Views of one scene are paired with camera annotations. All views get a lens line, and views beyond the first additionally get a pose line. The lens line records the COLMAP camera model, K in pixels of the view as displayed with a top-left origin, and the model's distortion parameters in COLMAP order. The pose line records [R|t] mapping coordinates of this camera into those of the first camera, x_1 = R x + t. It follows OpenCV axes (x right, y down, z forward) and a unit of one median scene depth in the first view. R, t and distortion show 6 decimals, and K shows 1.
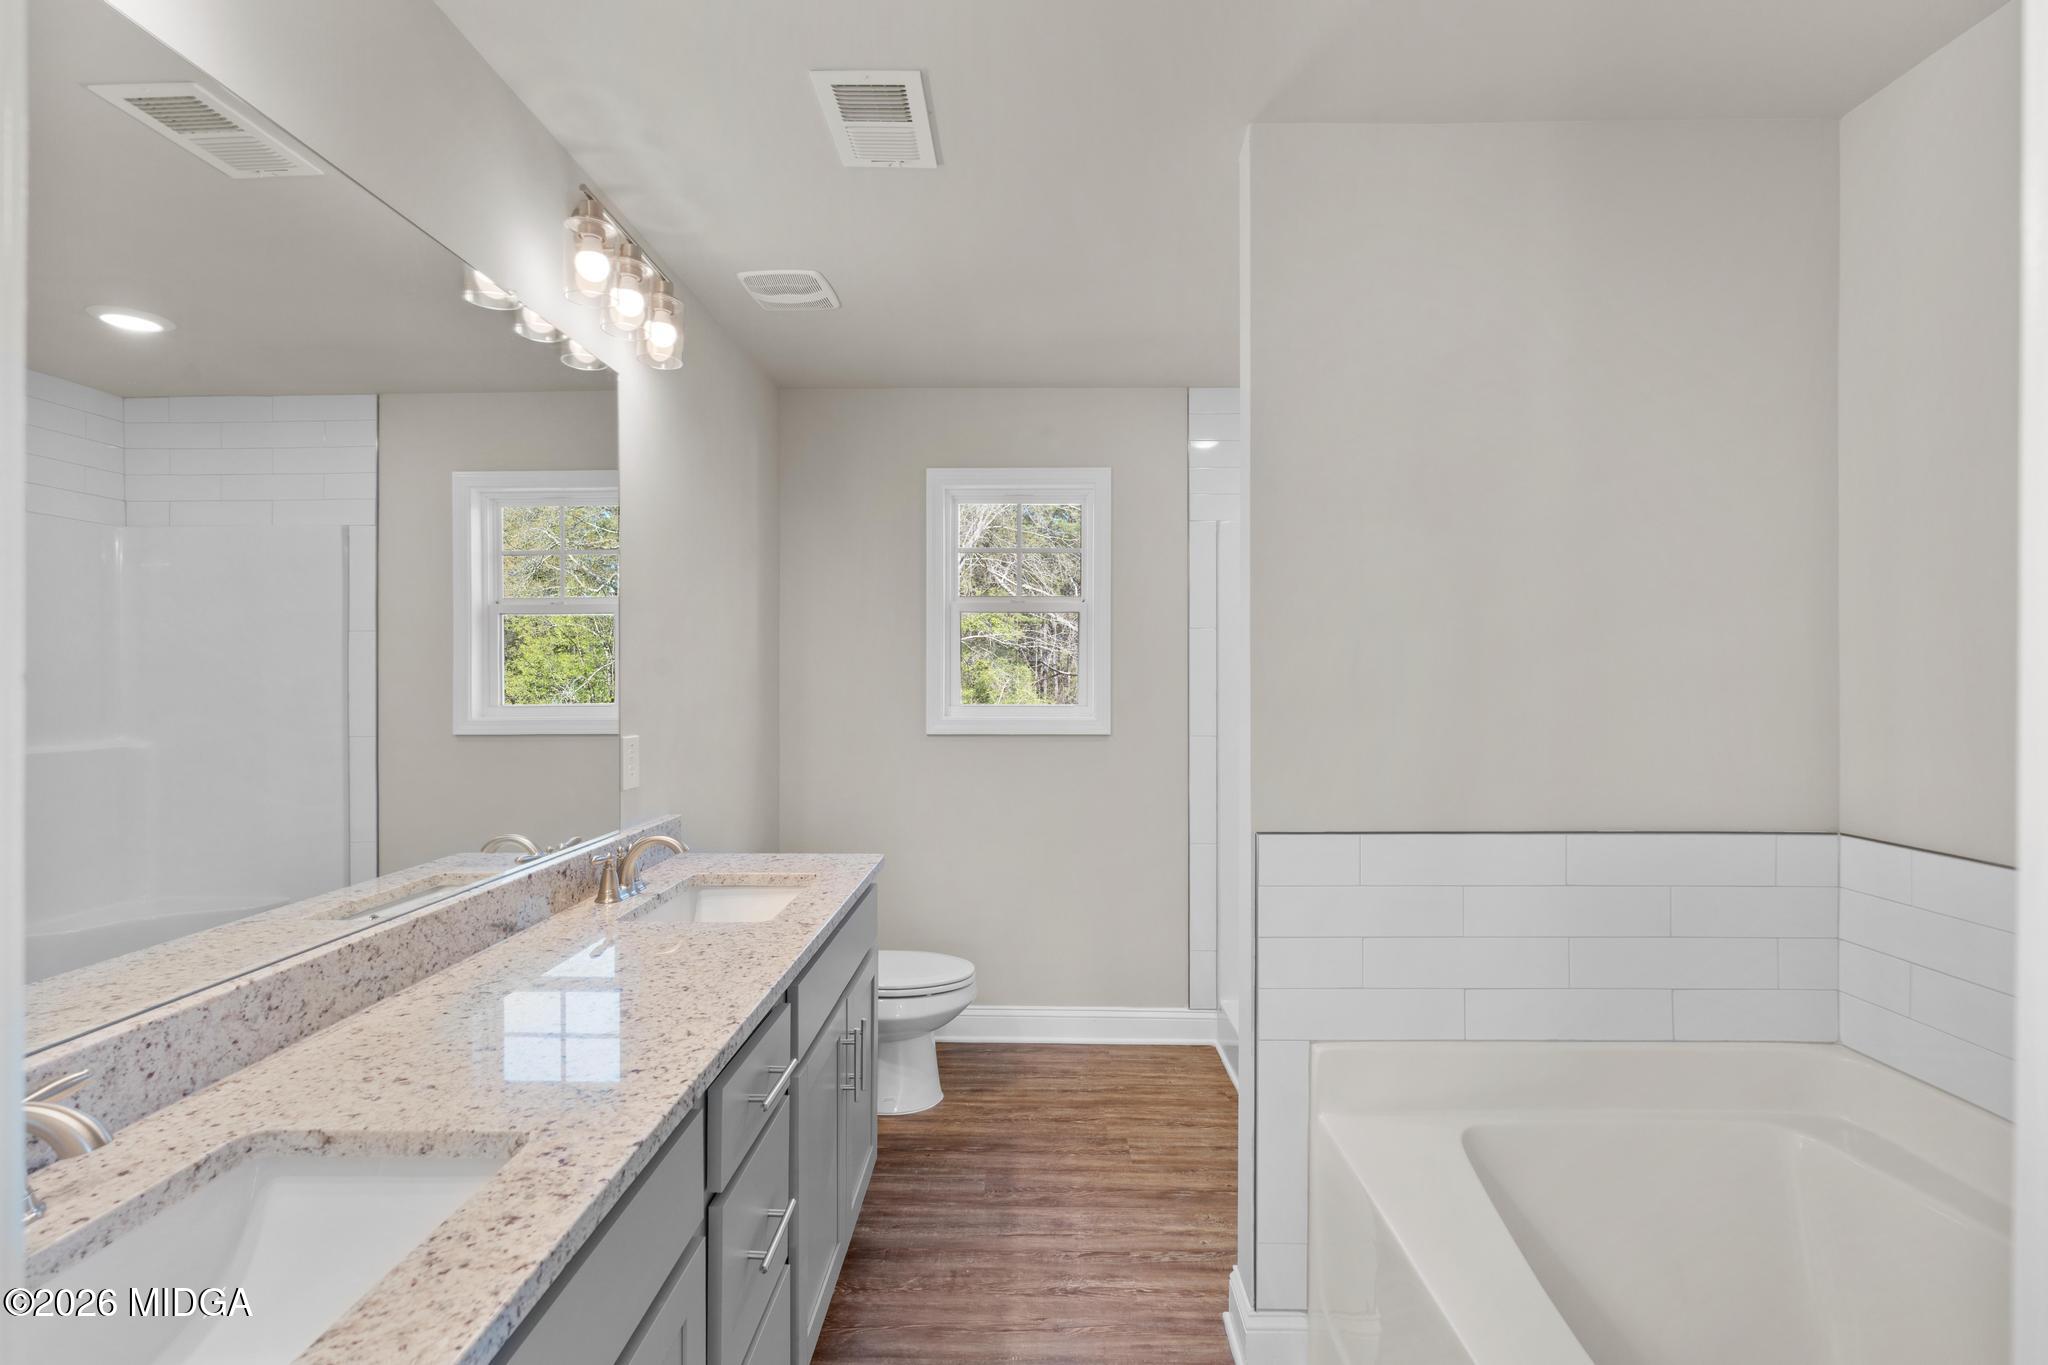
lens RADIAL K [[906.8, 0, 1023.6], [0, 906.8, 682.0], [0, 0, 1]] dist [0.000704, -0.000139]
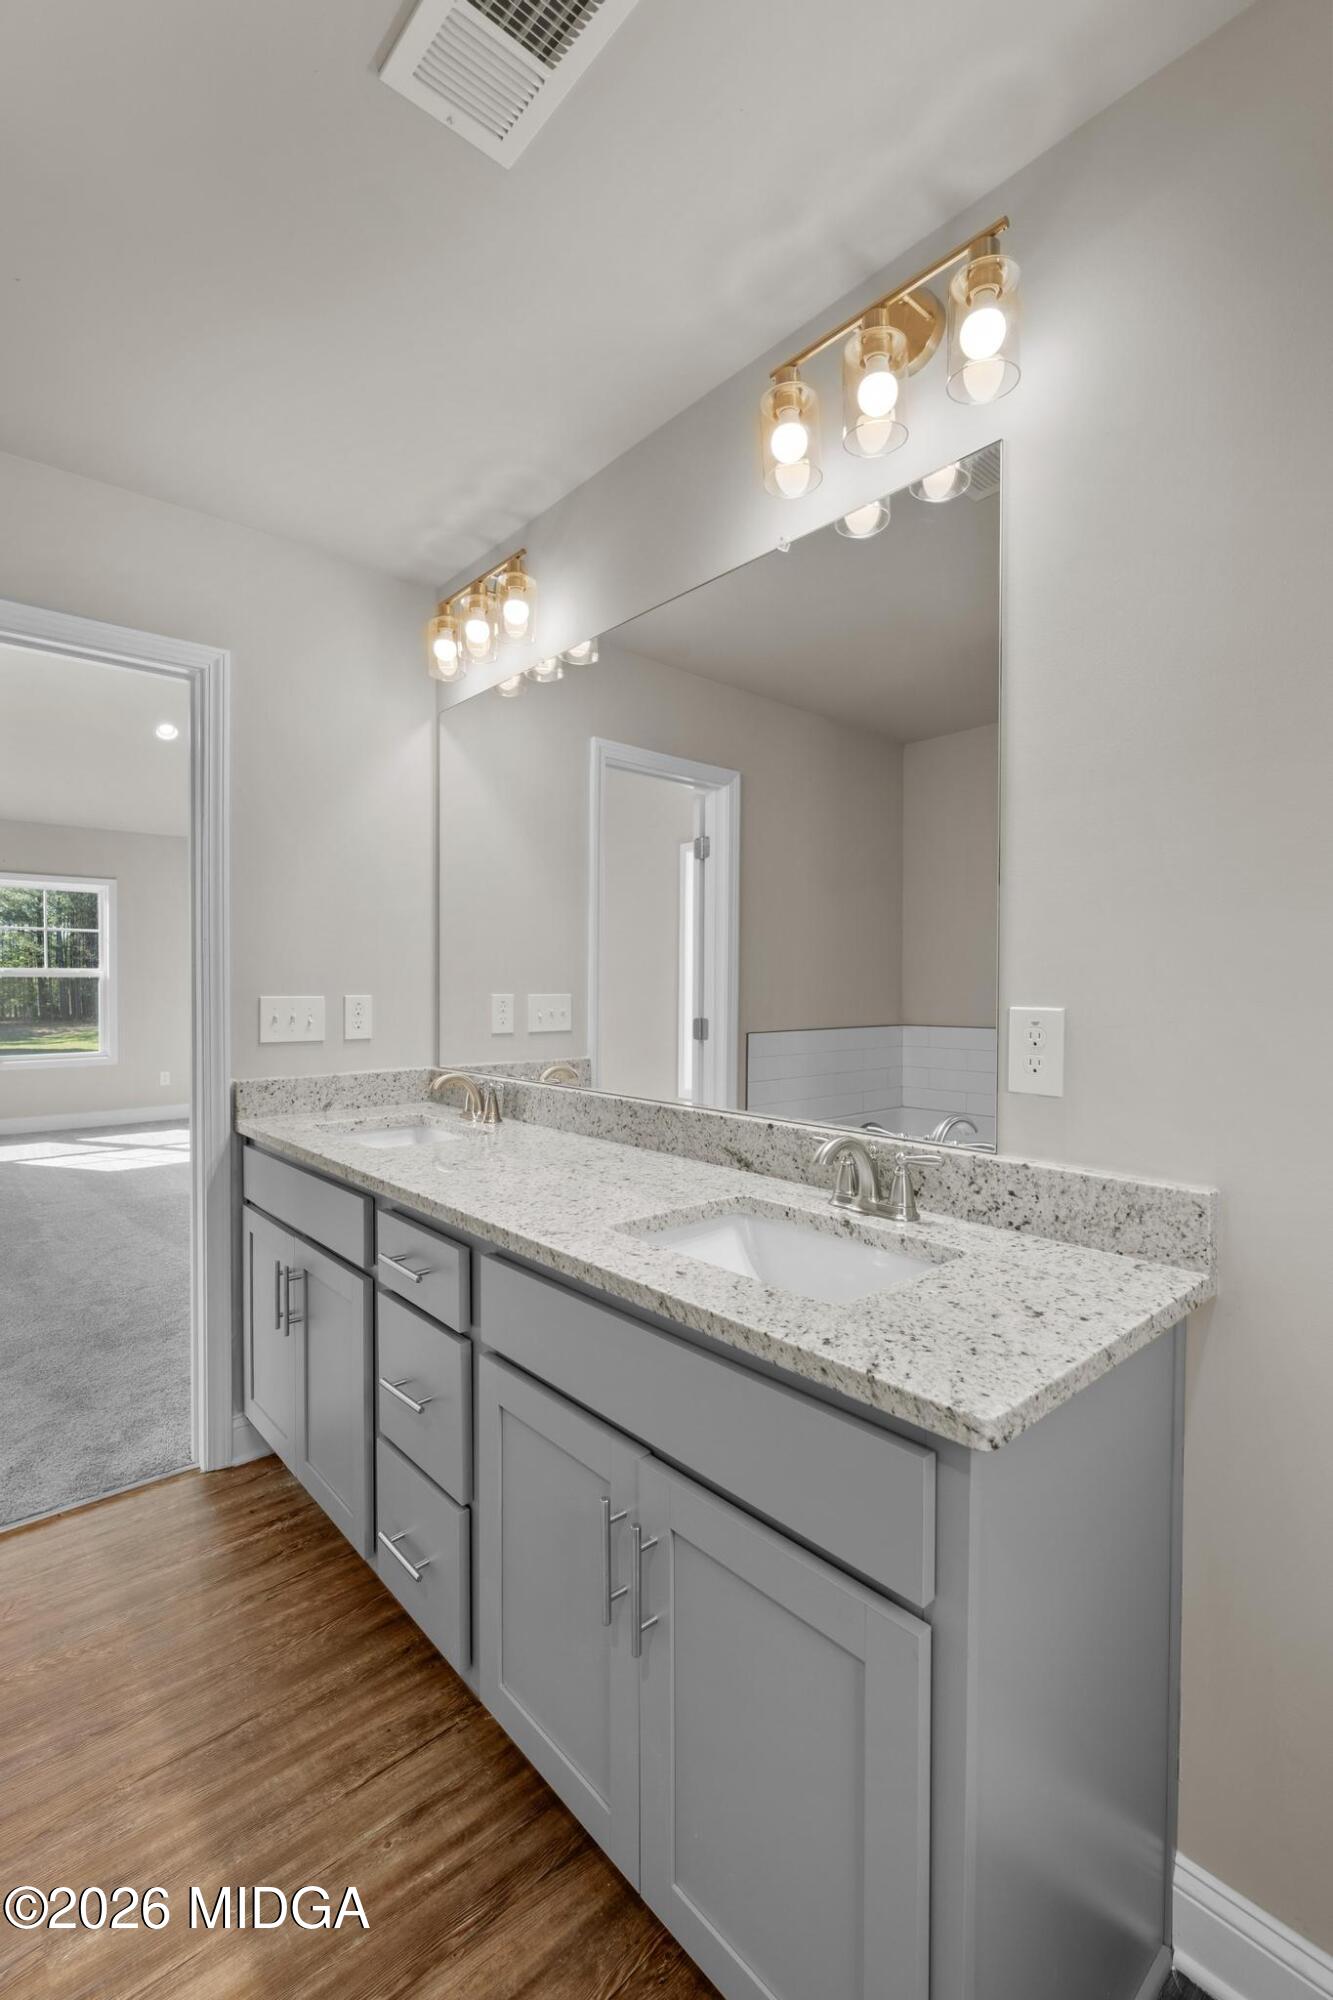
lens RADIAL K [[885.6, 0, 671.9], [0, 885.6, 990.4], [0, 0, 1]] dist [0.000704, -0.000139]
pose [[-0.737472, -0.001089, -0.675377, 0.202473], [-0.010272, 0.999901, 0.009604, 0.064013], [0.675300, 0.014020, -0.737410, 1.781132]]
